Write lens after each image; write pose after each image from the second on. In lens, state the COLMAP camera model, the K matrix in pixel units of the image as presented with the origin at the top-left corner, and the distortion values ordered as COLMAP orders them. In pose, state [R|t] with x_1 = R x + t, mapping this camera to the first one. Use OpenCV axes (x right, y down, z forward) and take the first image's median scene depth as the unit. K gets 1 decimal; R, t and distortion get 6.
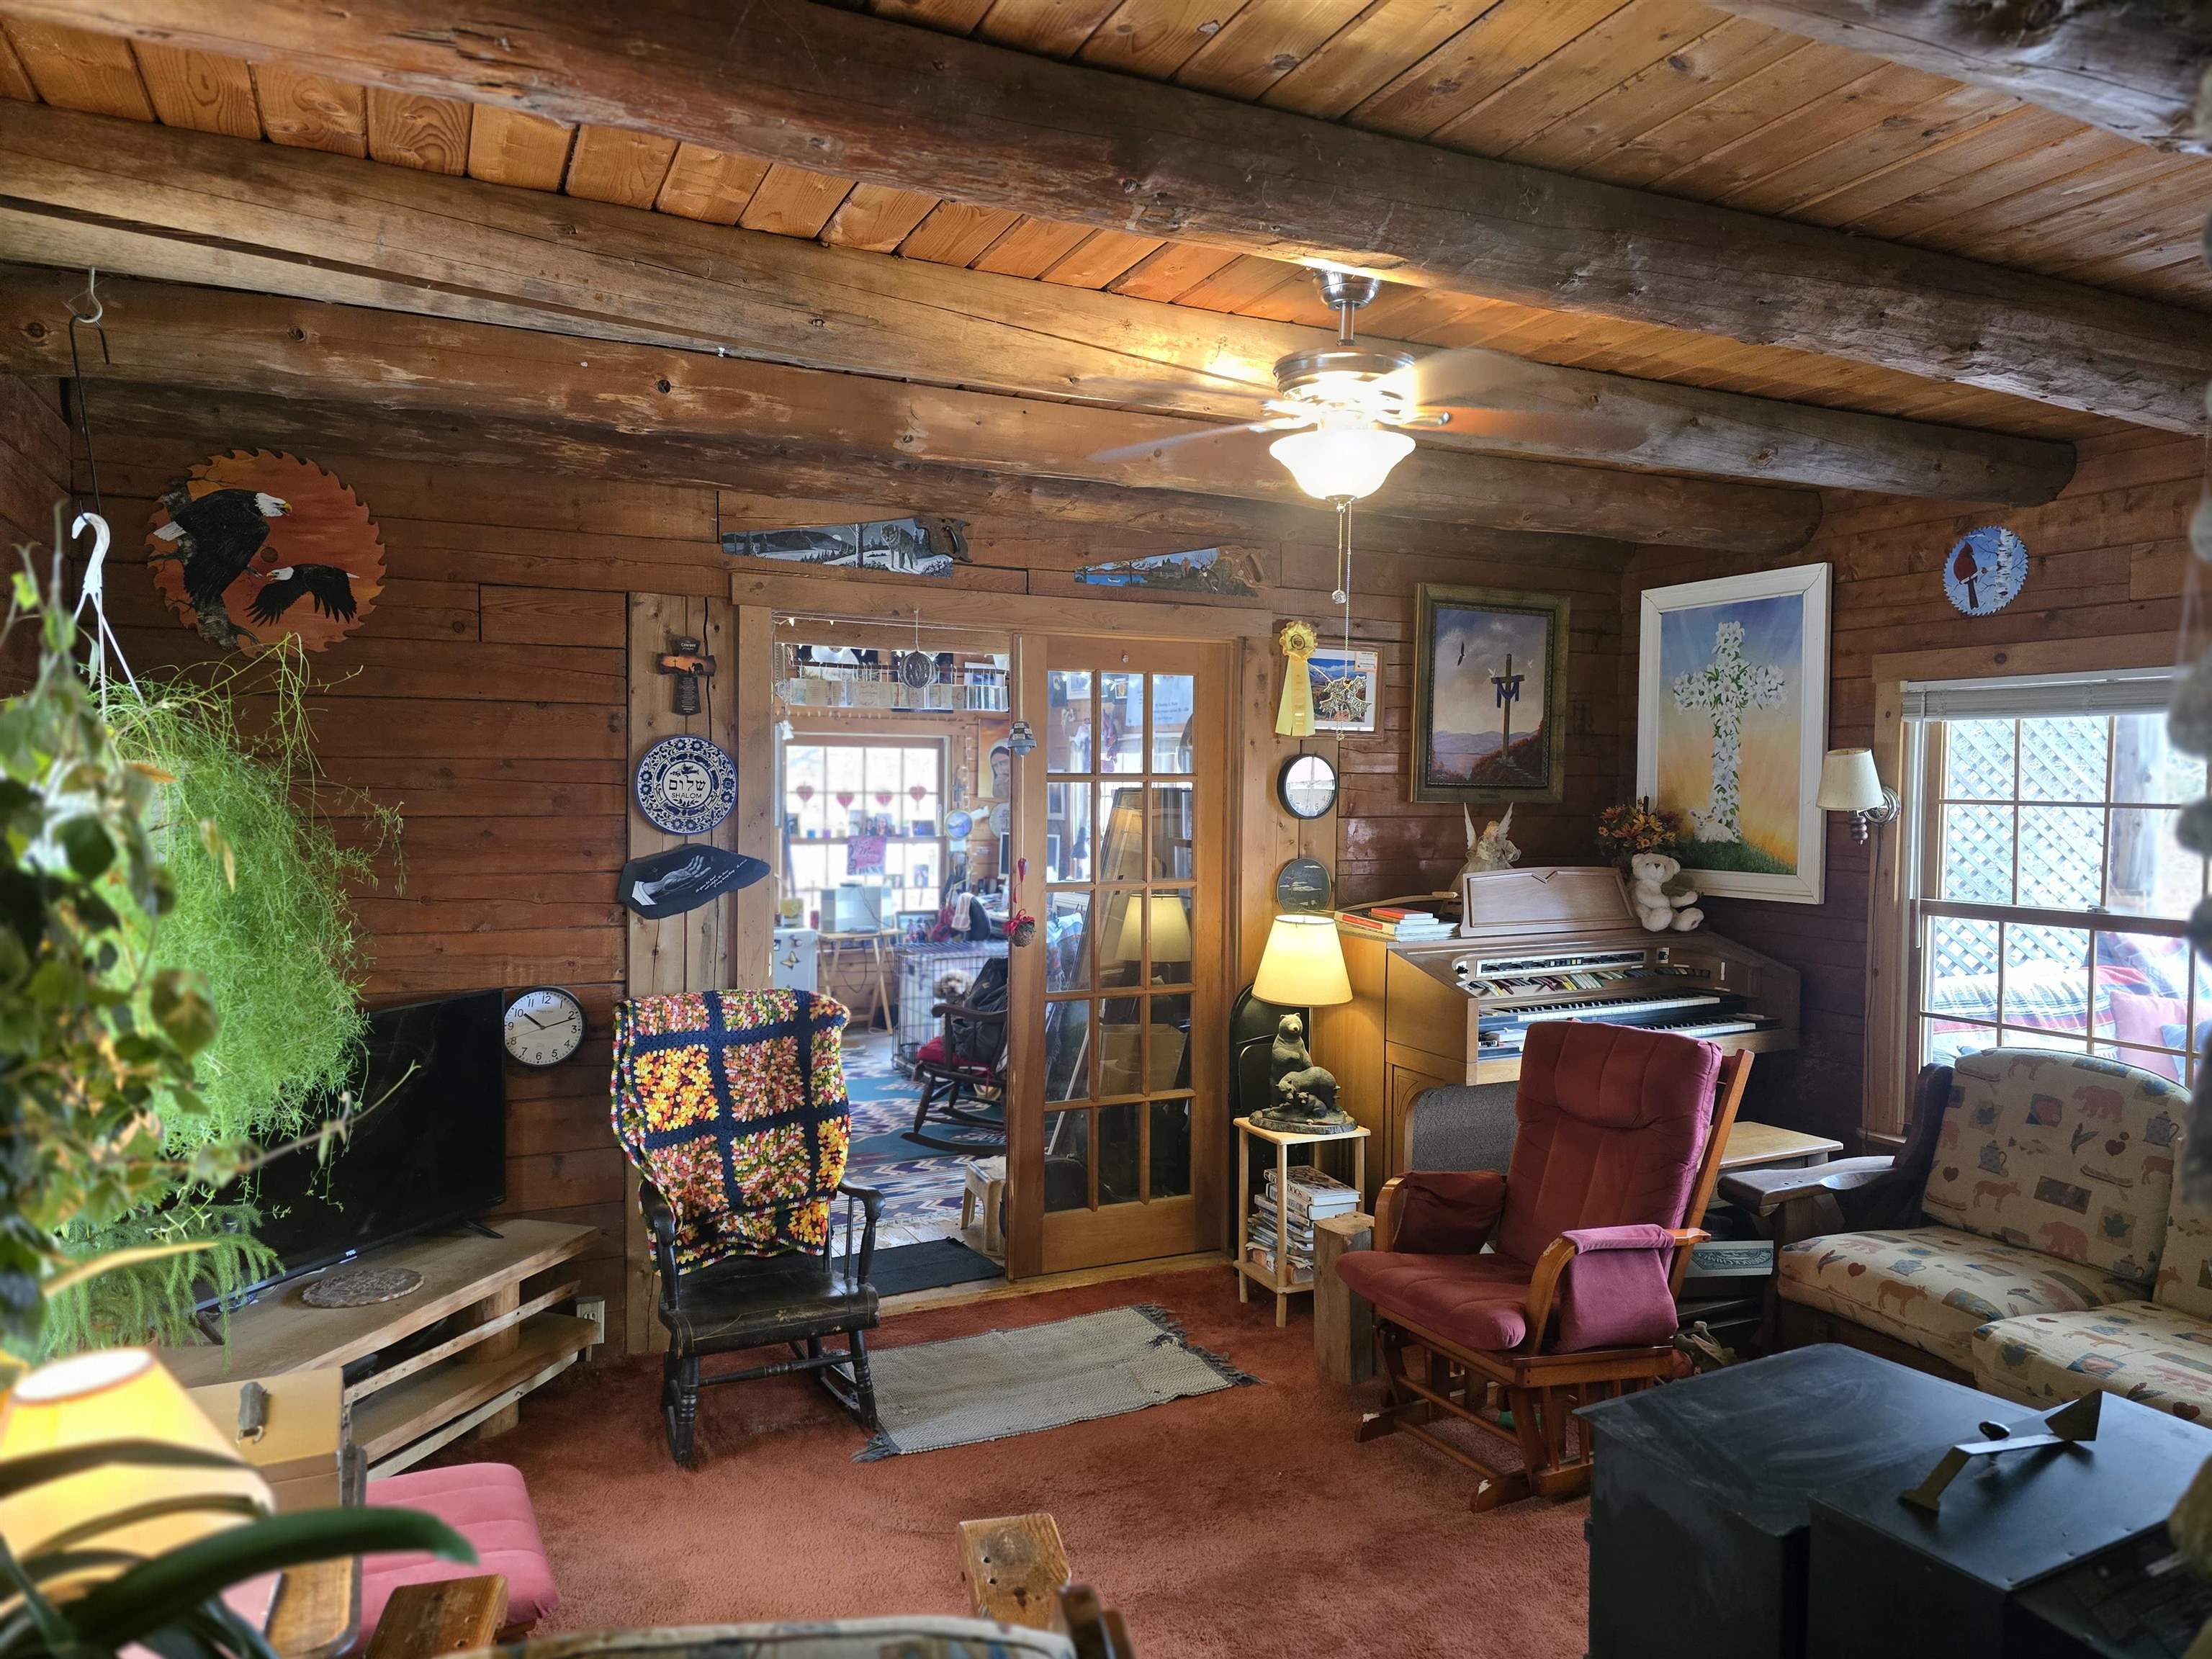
lens RADIAL K [[1493.5, 0, 1125.5], [0, 1493.5, 826.7], [0, 0, 1]] dist [0.038699, -0.026705]
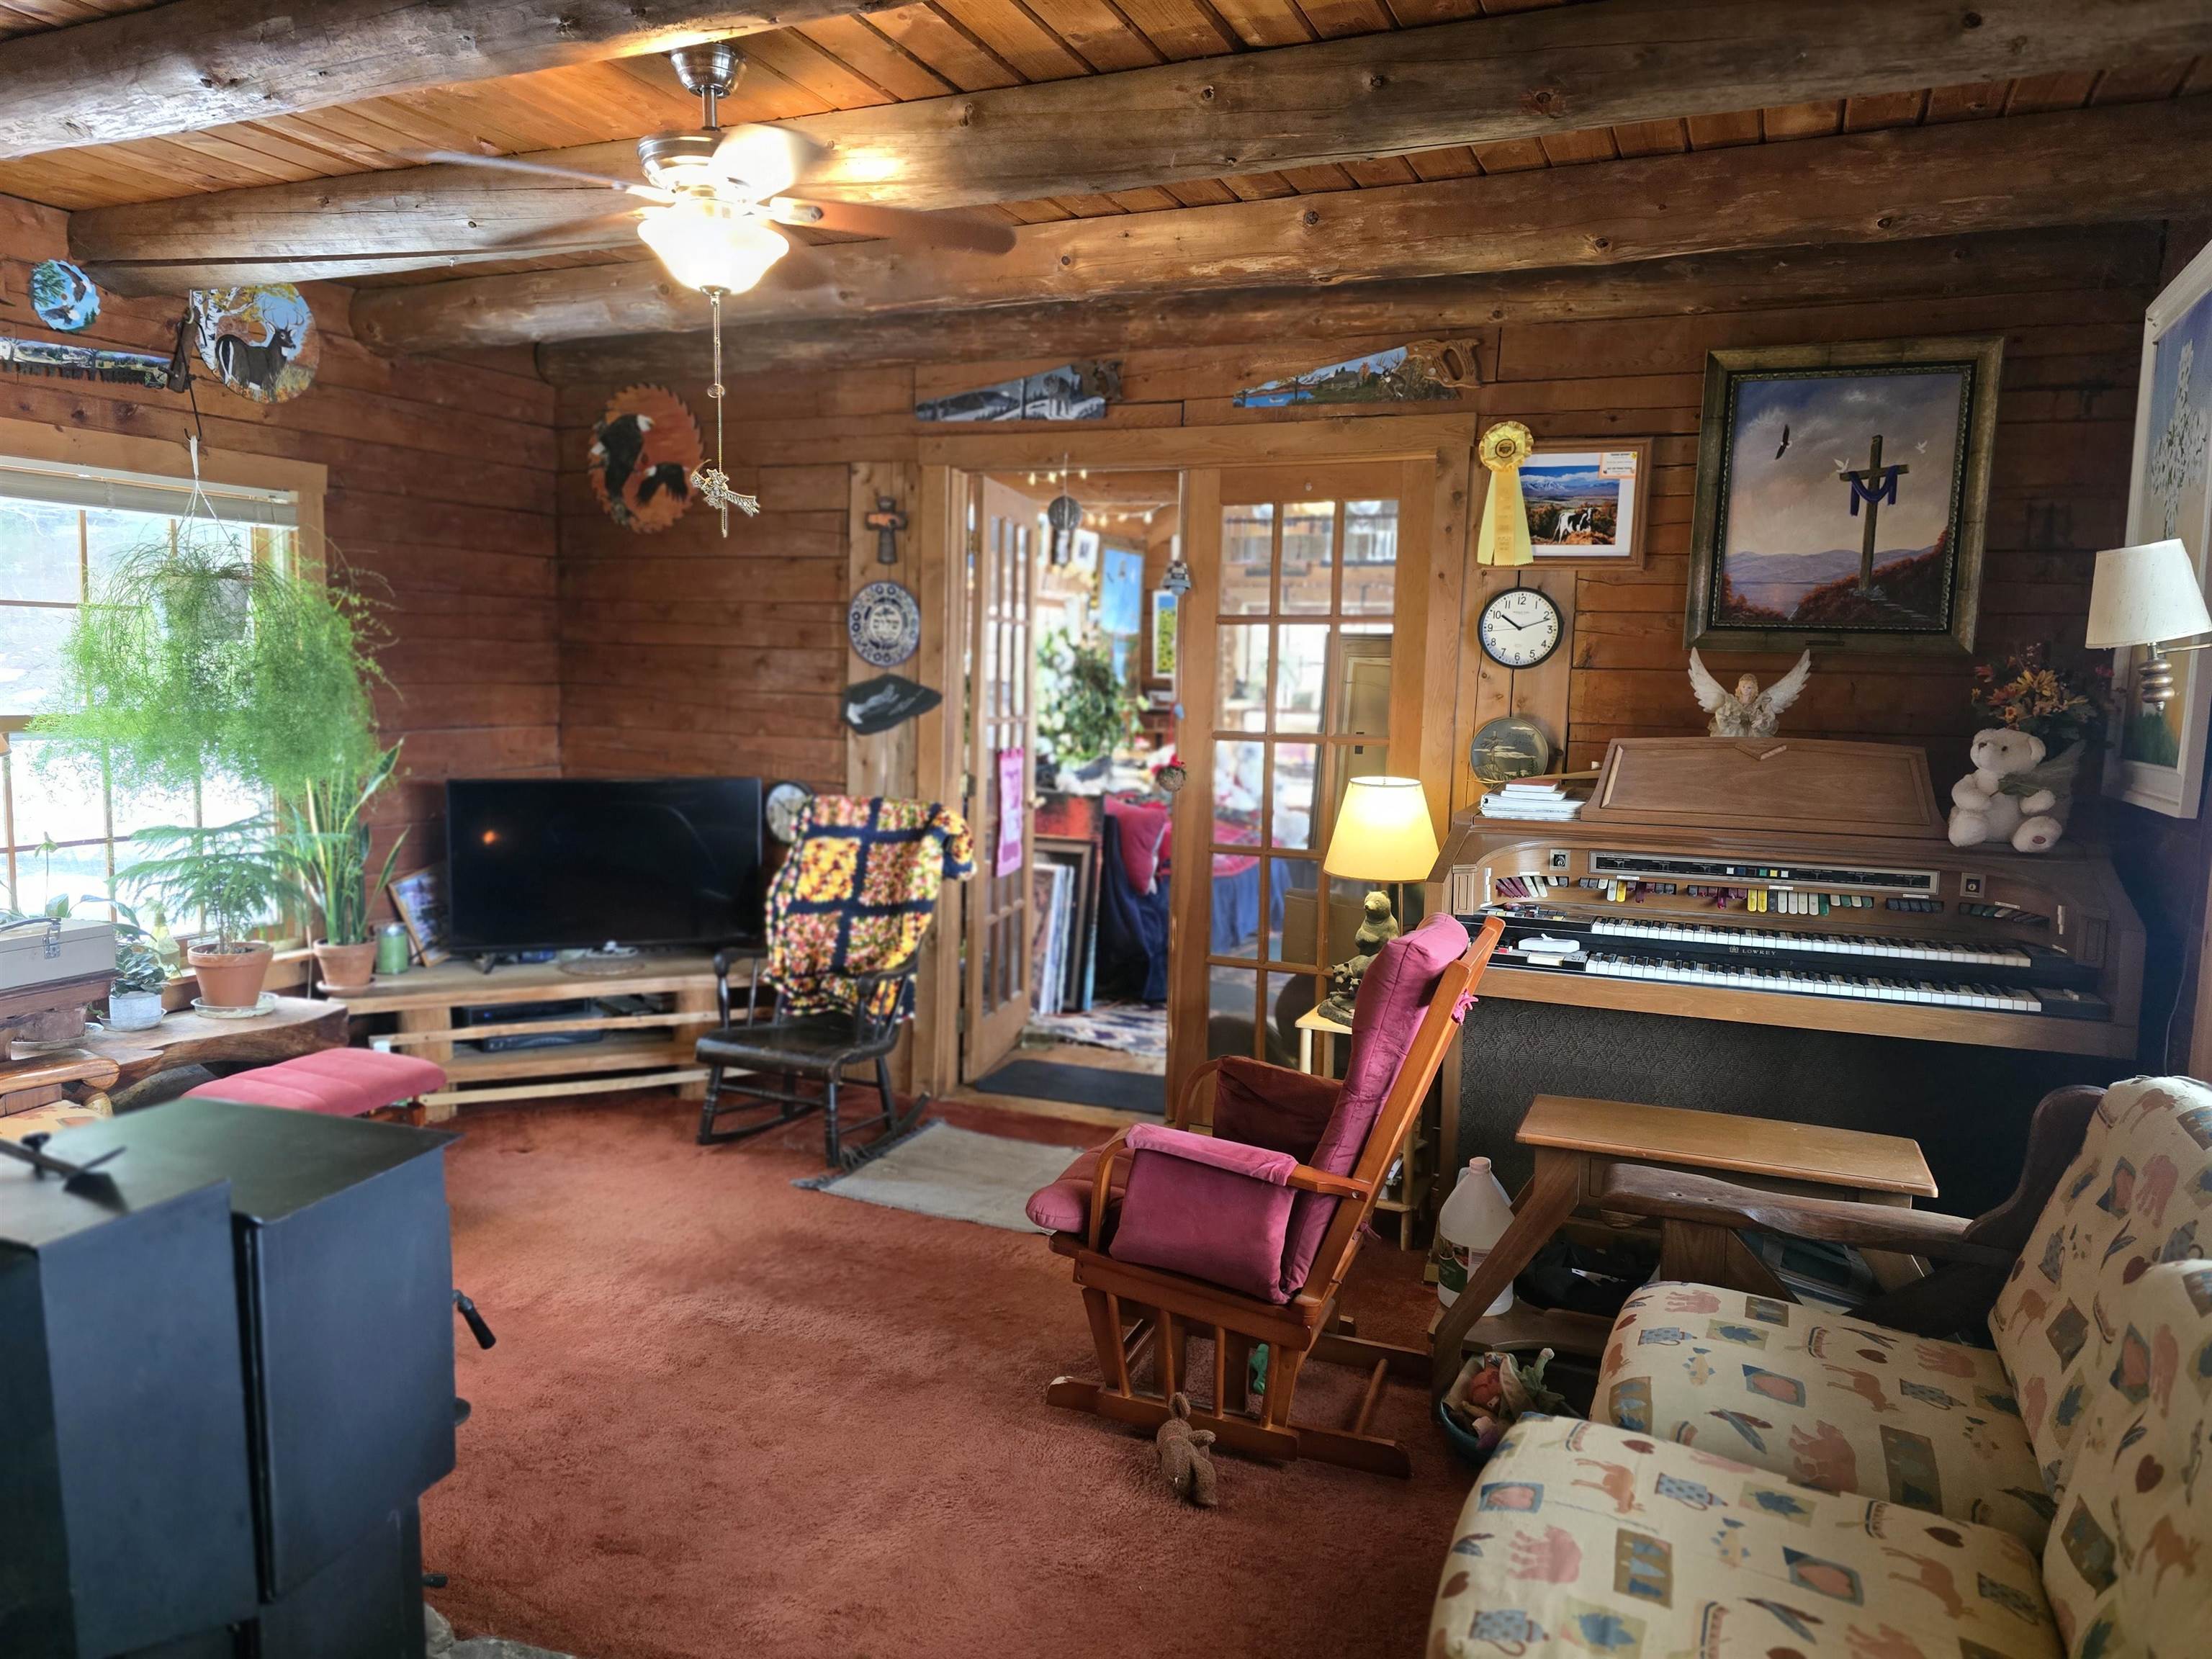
lens RADIAL K [[1493.5, 0, 1109.9], [0, 1493.5, 832.6], [0, 0, 1]] dist [0.038699, -0.026705]
pose [[0.650939, 0.091793, -0.753560, 0.726738], [-0.041713, 0.995488, 0.085231, 0.028275], [0.757983, -0.024047, 0.651831, 0.356452]]
